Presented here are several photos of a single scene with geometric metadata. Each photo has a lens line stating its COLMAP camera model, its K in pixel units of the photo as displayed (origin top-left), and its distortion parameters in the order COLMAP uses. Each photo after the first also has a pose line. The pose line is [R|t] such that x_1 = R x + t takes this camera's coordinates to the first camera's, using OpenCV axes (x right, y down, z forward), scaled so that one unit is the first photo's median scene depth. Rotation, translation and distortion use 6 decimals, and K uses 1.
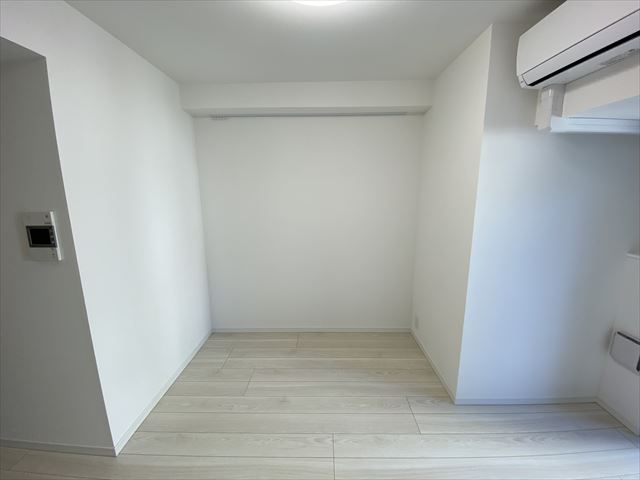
lens RADIAL K [[258.1, 0, 323.0], [0, 258.1, 237.6], [0, 0, 1]] dist [0.029241, -0.020246]
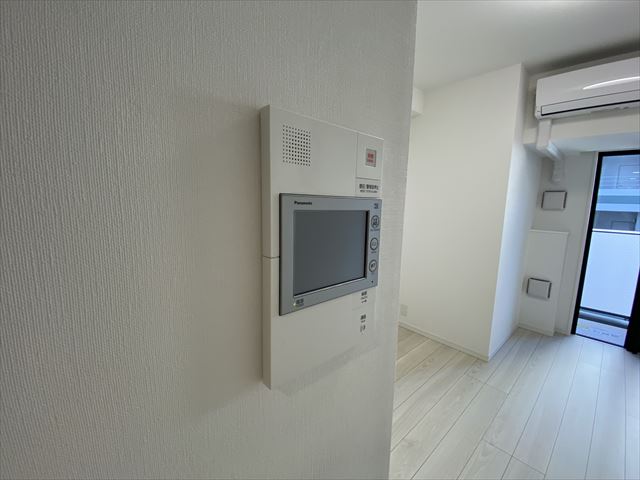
lens RADIAL K [[258.1, 0, 323.0], [0, 258.1, 237.6], [0, 0, 1]] dist [0.029241, -0.020246]
pose [[0.745908, -0.068906, 0.662476, -0.944445], [0.098011, 0.995162, -0.006845, -0.006710], [-0.658799, 0.070035, 0.749052, 0.628067]]
